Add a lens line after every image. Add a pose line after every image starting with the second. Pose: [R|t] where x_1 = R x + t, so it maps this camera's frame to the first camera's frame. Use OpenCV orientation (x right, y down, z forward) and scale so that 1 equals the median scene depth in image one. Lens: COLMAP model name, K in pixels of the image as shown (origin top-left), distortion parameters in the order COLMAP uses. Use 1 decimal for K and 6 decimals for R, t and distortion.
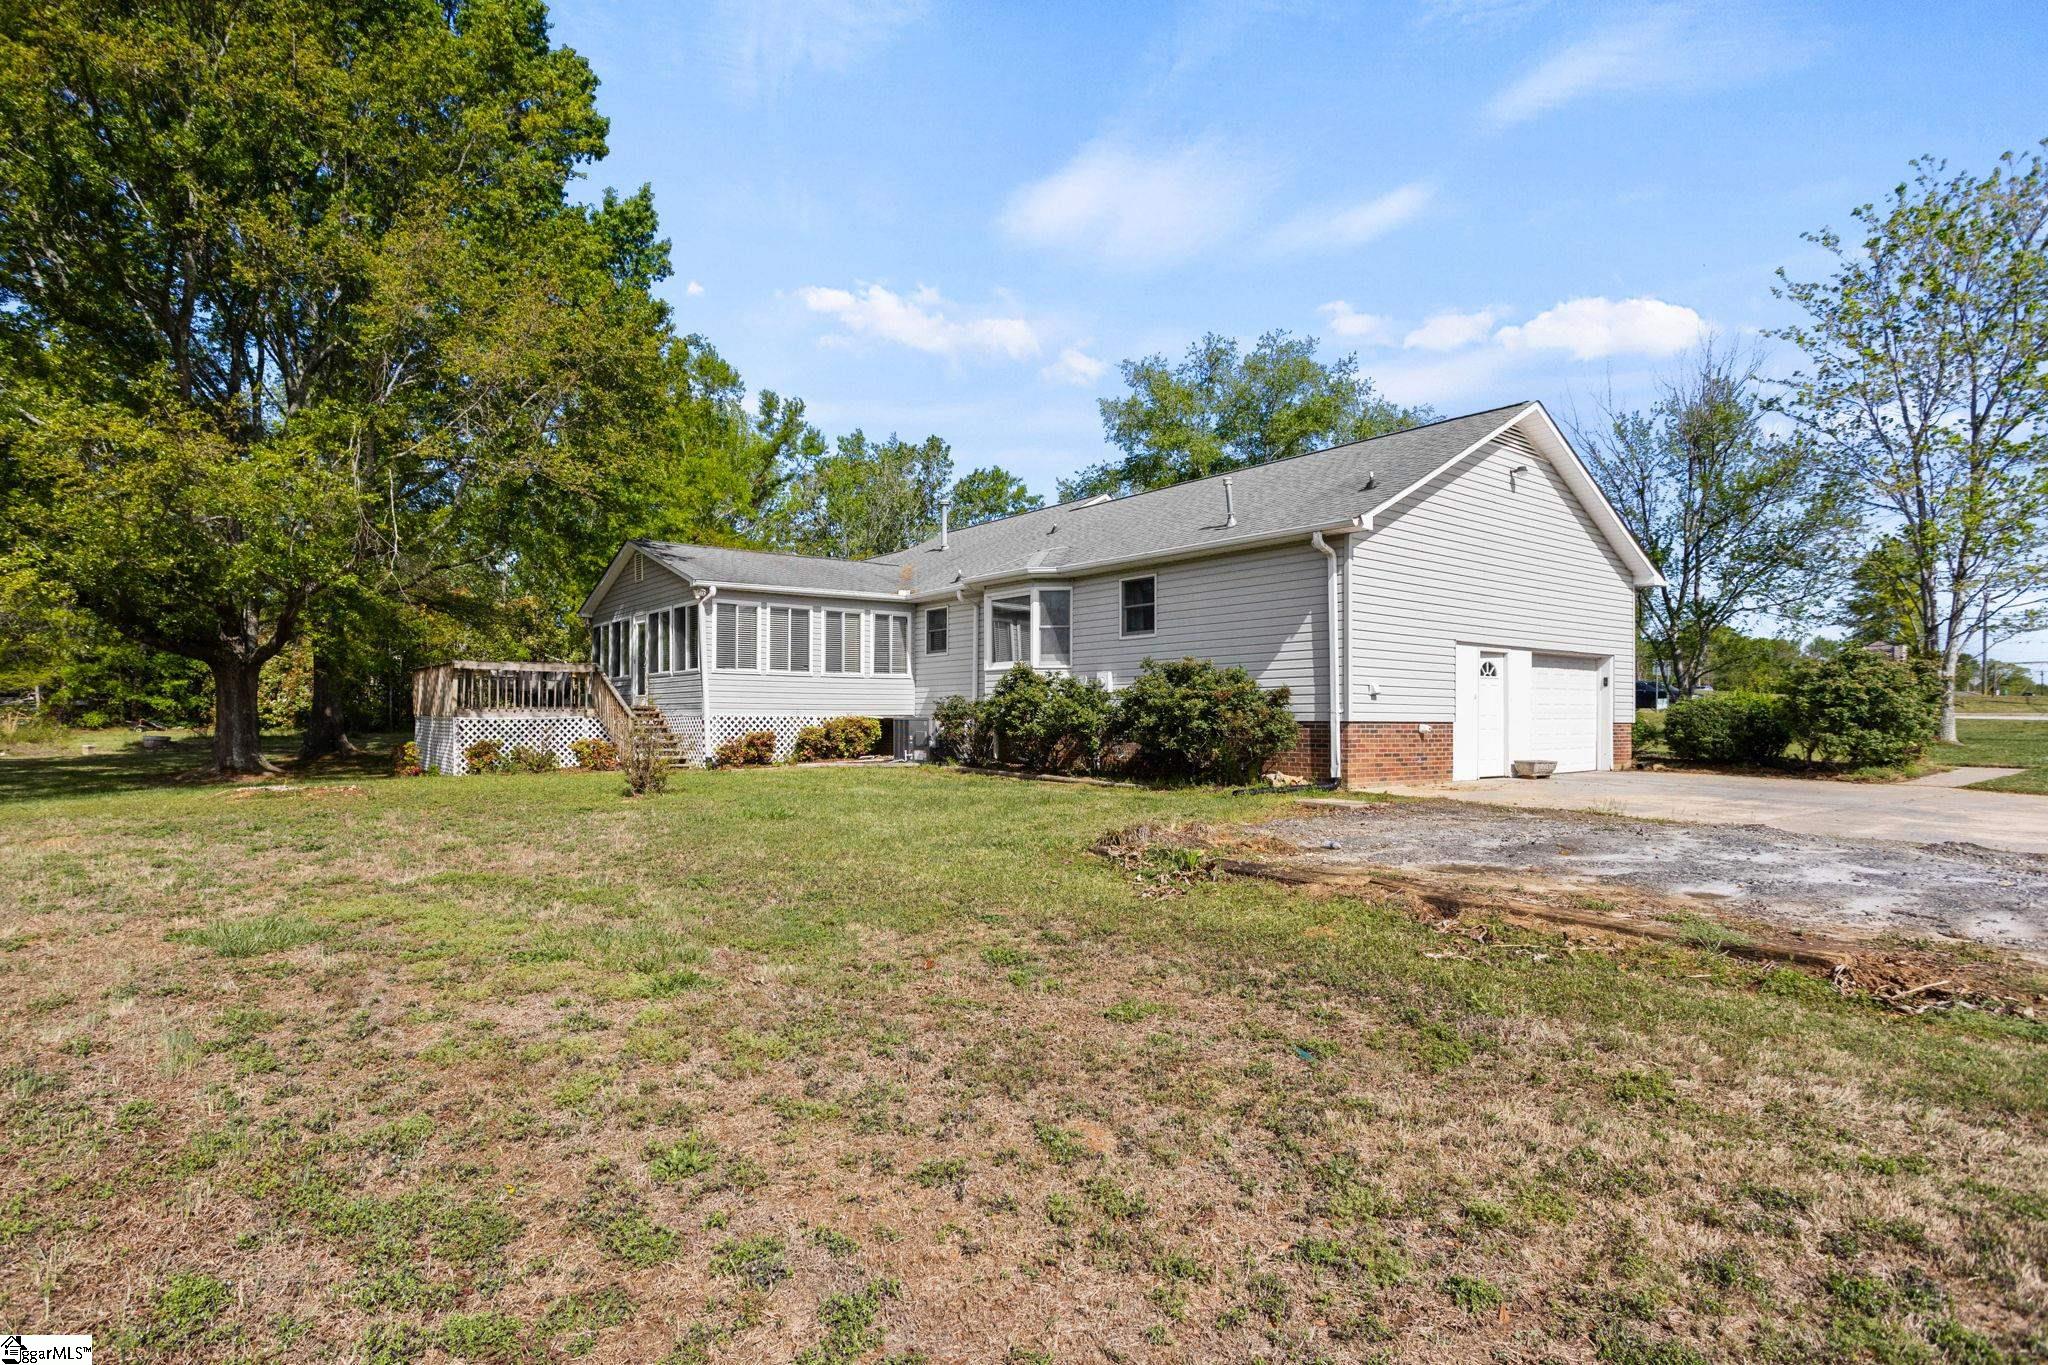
lens RADIAL K [[1538.6, 0, 1024.0], [0, 1538.6, 682.5], [0, 0, 1]] dist [-0.001793, -0.000664]
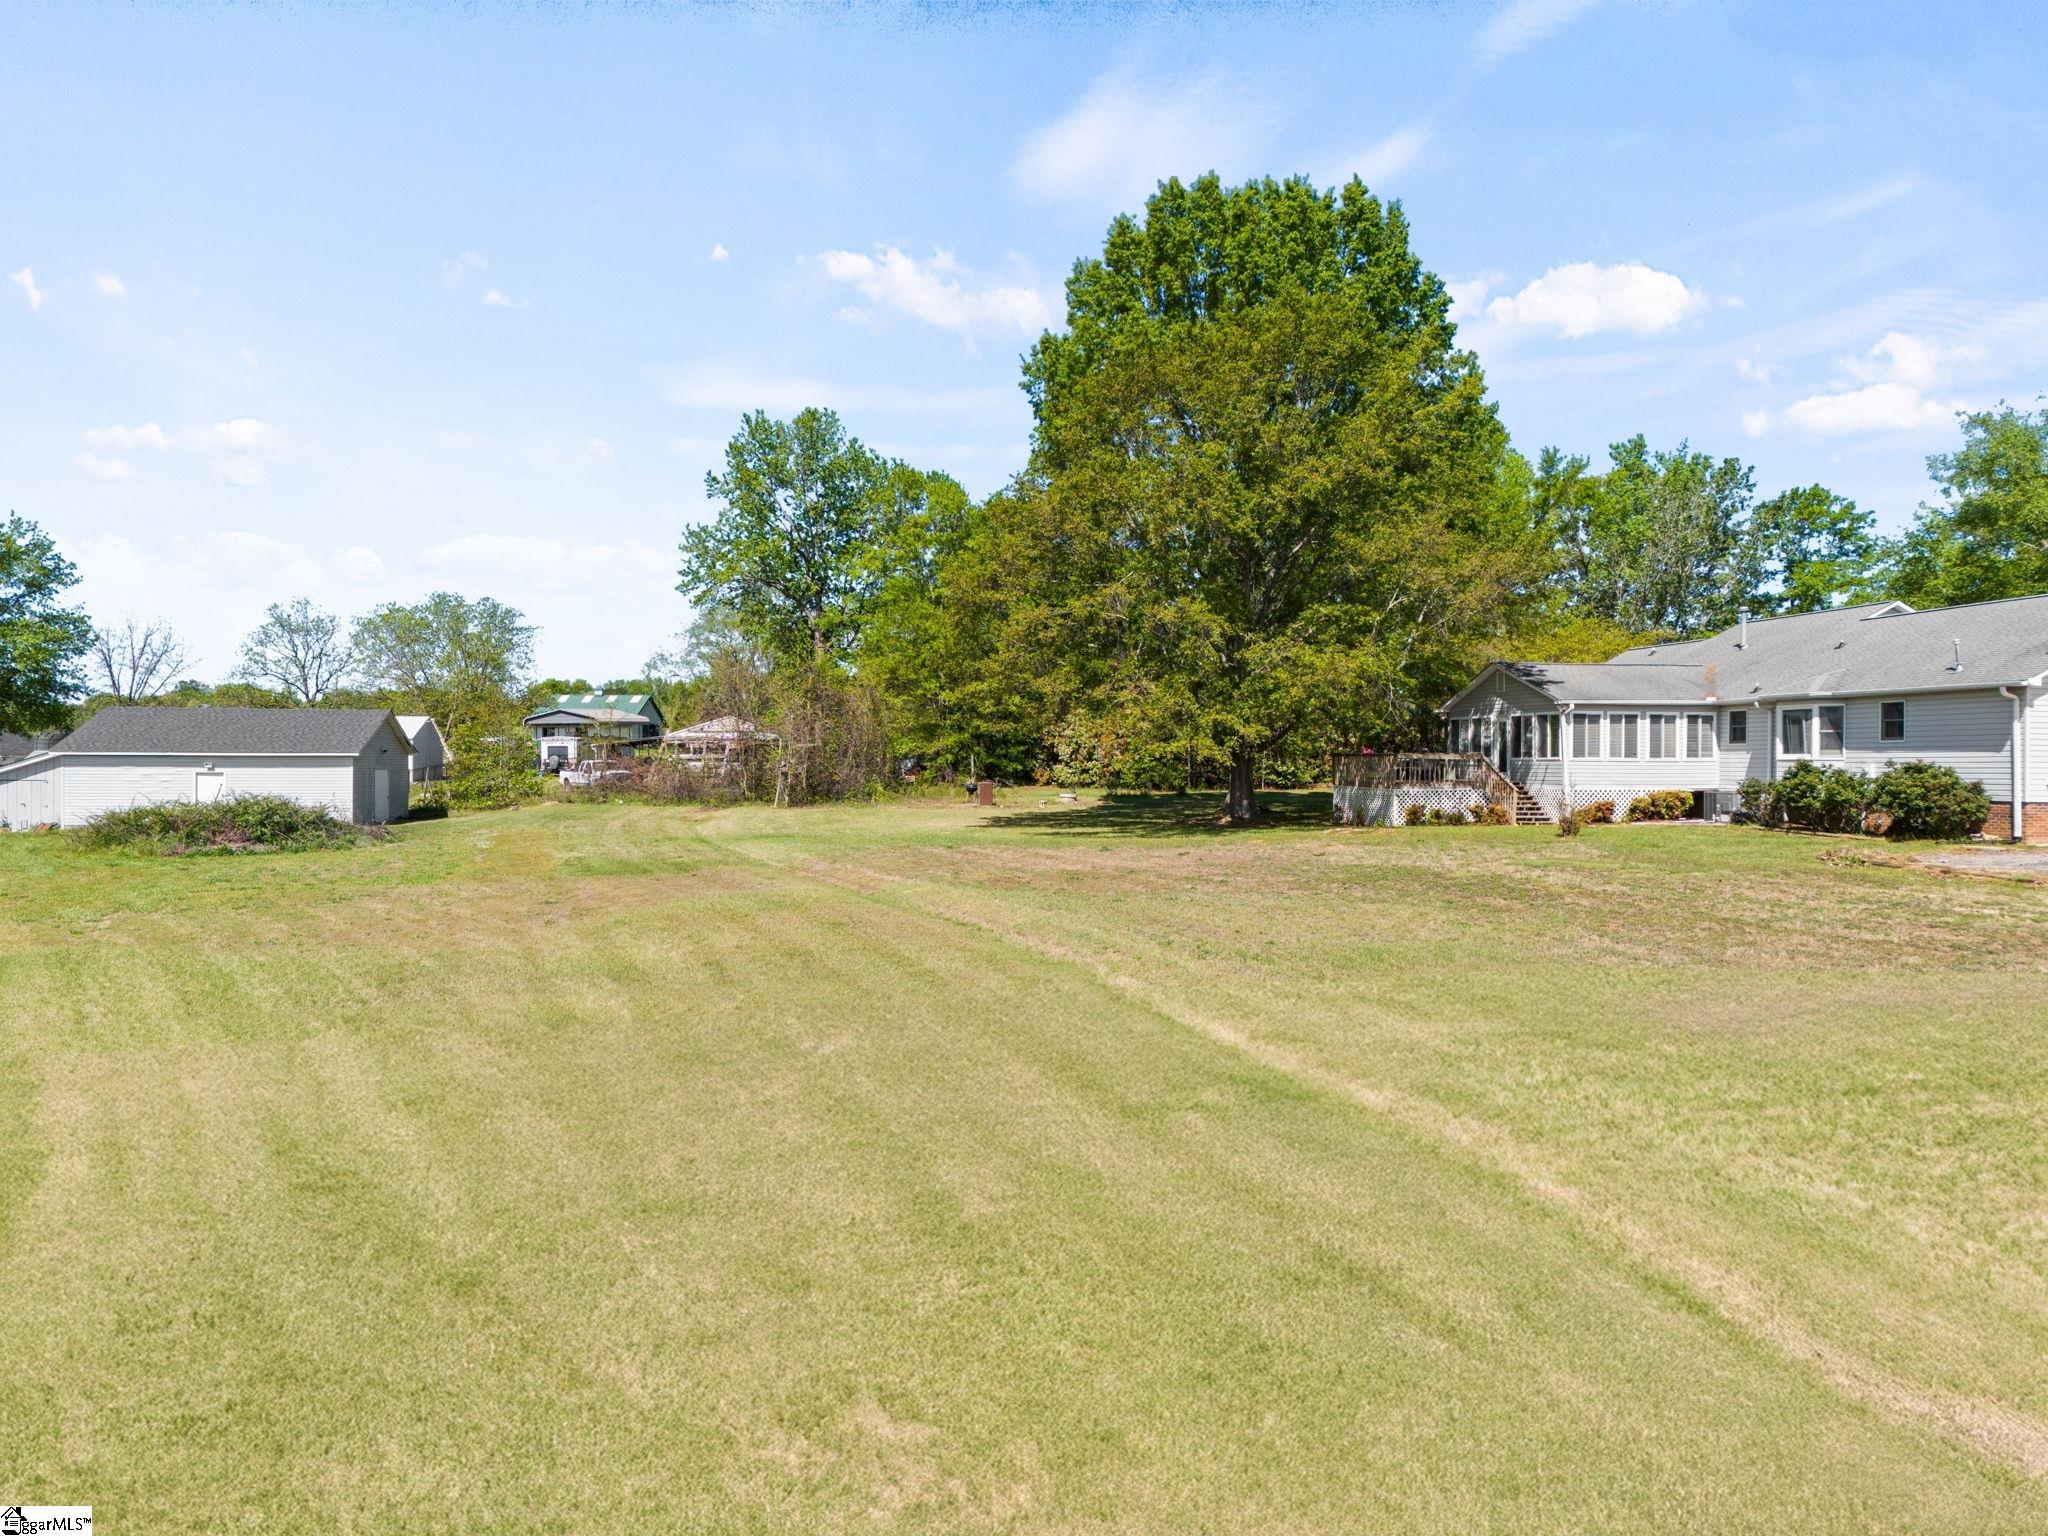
lens RADIAL K [[1501.2, 0, 1024.0], [0, 1501.2, 768.0], [0, 0, 1]] dist [0.062758, -0.047067]
pose [[0.881293, 0.001198, -0.472569, 0.024326], [0.006654, 0.999866, 0.014943, -0.024981], [0.472524, -0.016313, 0.881167, -0.547759]]
